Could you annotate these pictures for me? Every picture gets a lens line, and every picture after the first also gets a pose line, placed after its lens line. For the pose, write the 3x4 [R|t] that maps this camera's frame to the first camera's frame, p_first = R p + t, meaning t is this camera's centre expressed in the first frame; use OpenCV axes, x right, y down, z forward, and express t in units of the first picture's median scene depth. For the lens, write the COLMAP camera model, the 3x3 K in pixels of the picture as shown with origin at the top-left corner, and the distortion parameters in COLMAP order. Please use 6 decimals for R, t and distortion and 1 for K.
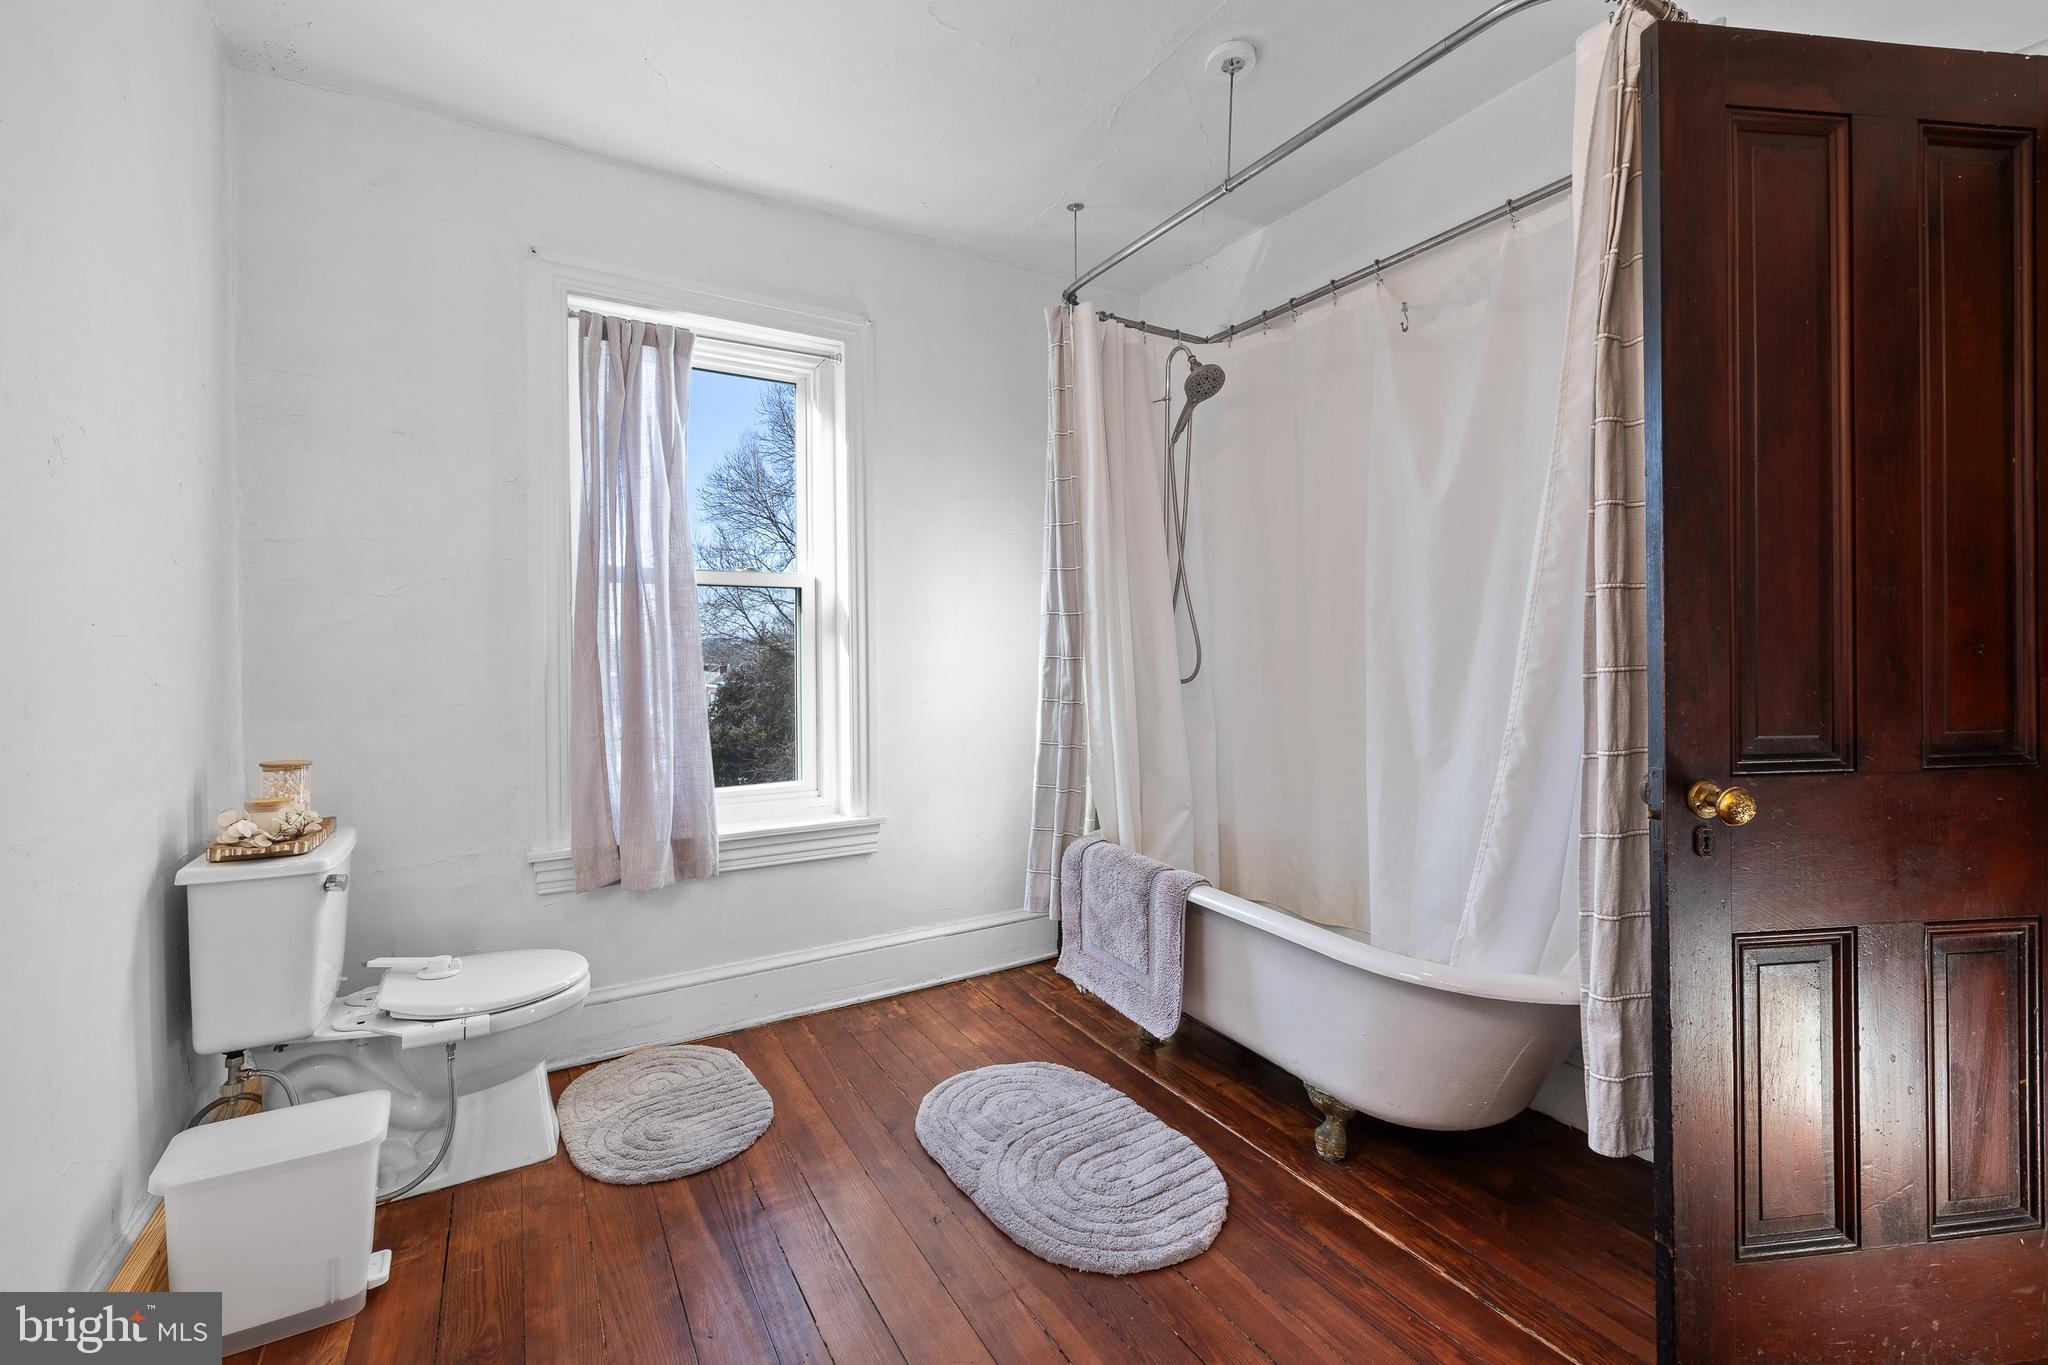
lens RADIAL K [[868.6, 0, 1016.7], [0, 868.6, 665.6], [0, 0, 1]] dist [-0.000729, -0.000849]
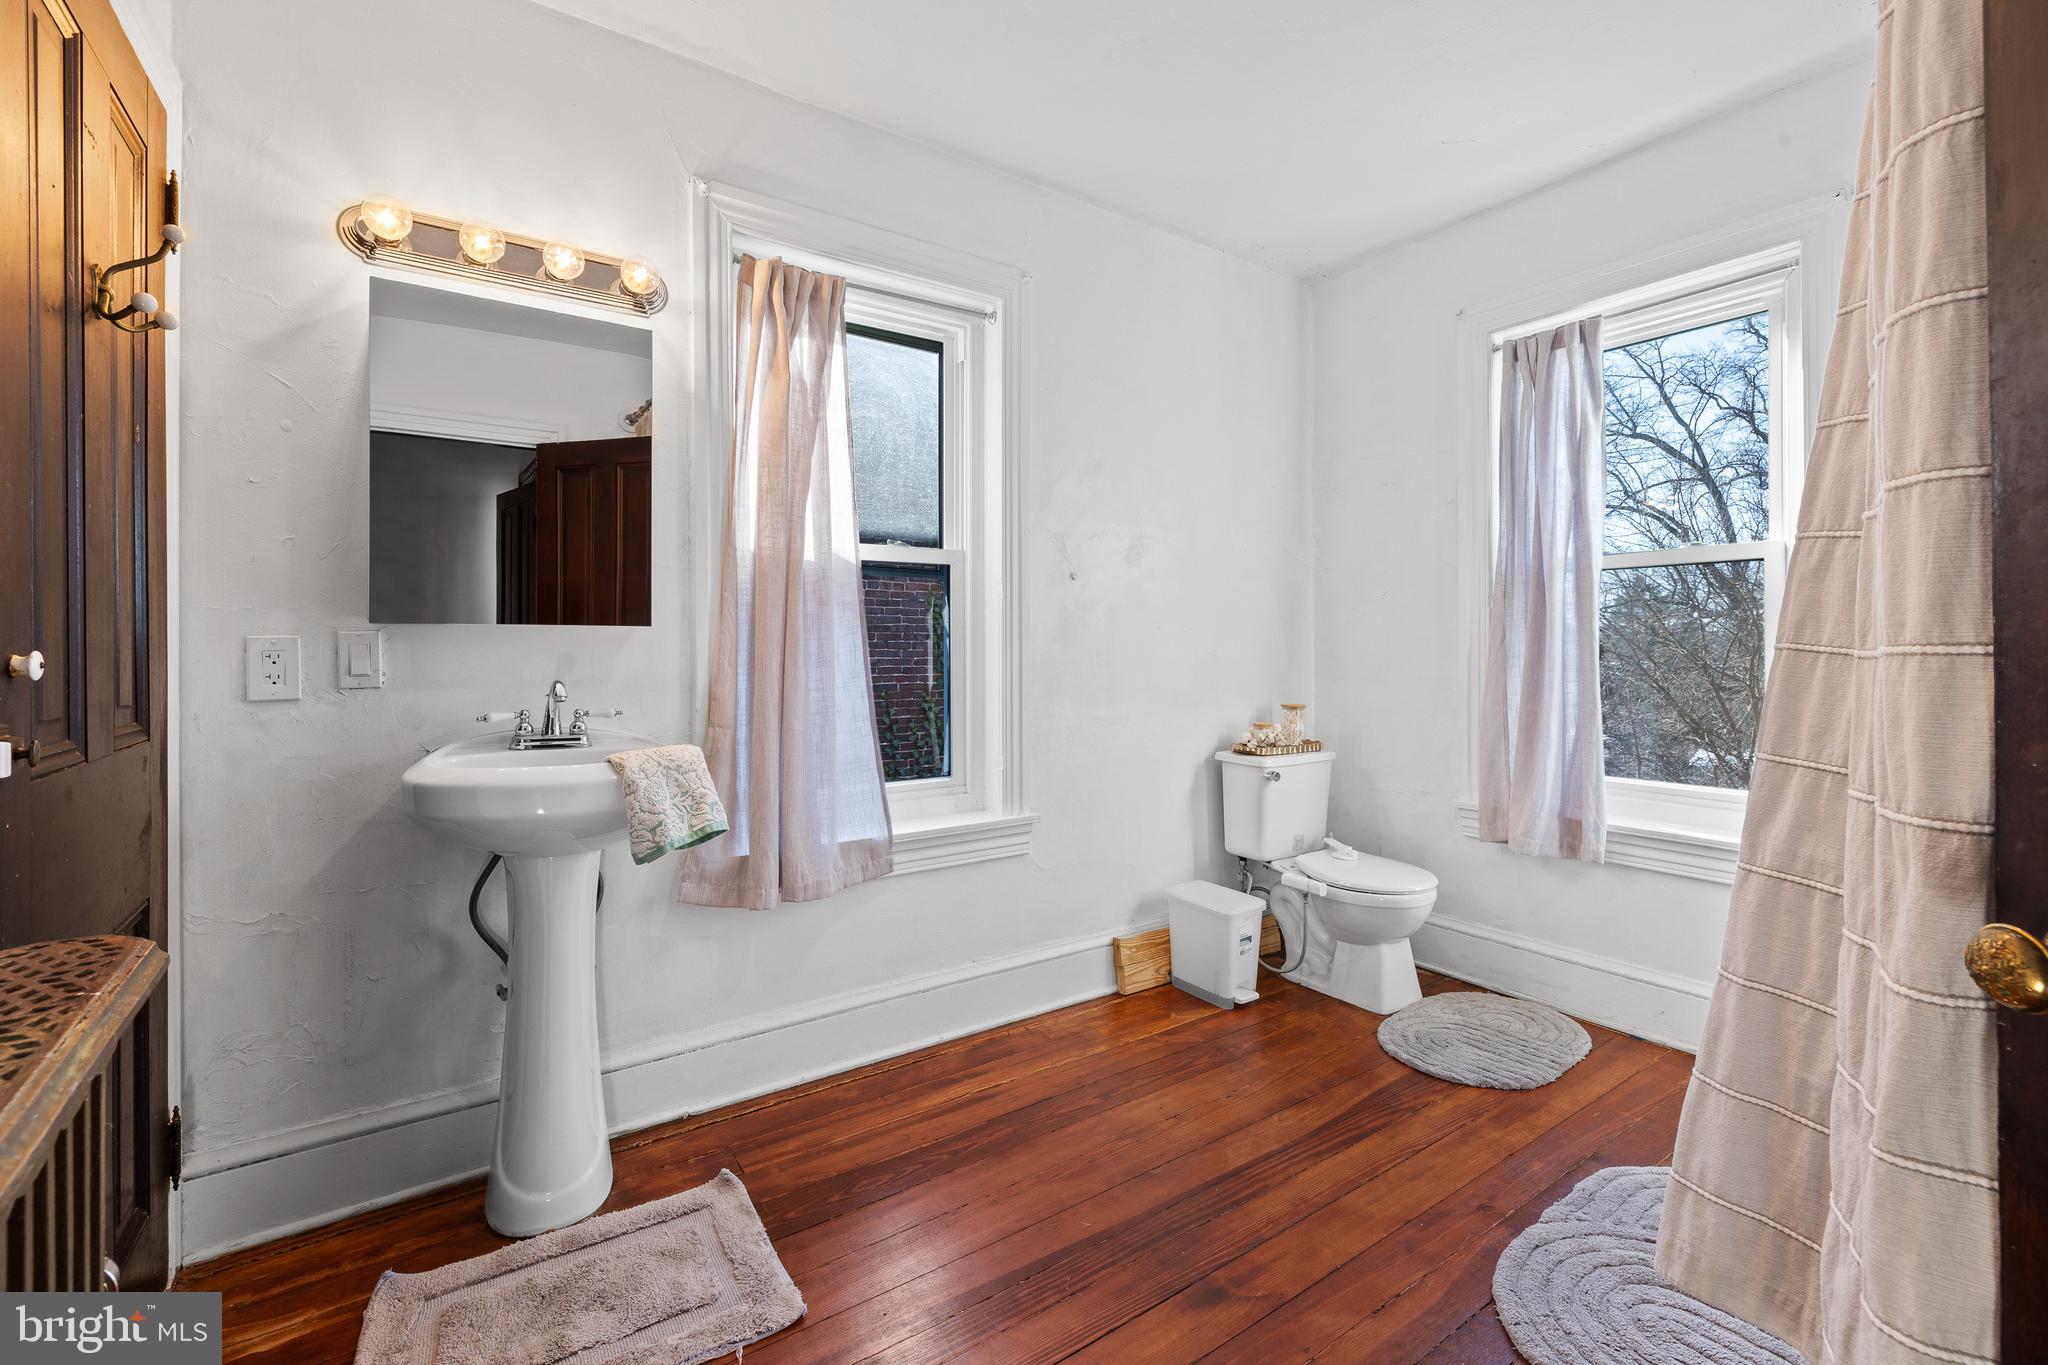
lens RADIAL K [[868.6, 0, 1015.1], [0, 868.6, 662.8], [0, 0, 1]] dist [-0.000729, -0.000849]
pose [[0.059997, 0.027740, -0.997813, 0.663735], [-0.009204, 0.999587, 0.027236, -0.008958], [0.998156, 0.007550, 0.060227, 0.305005]]
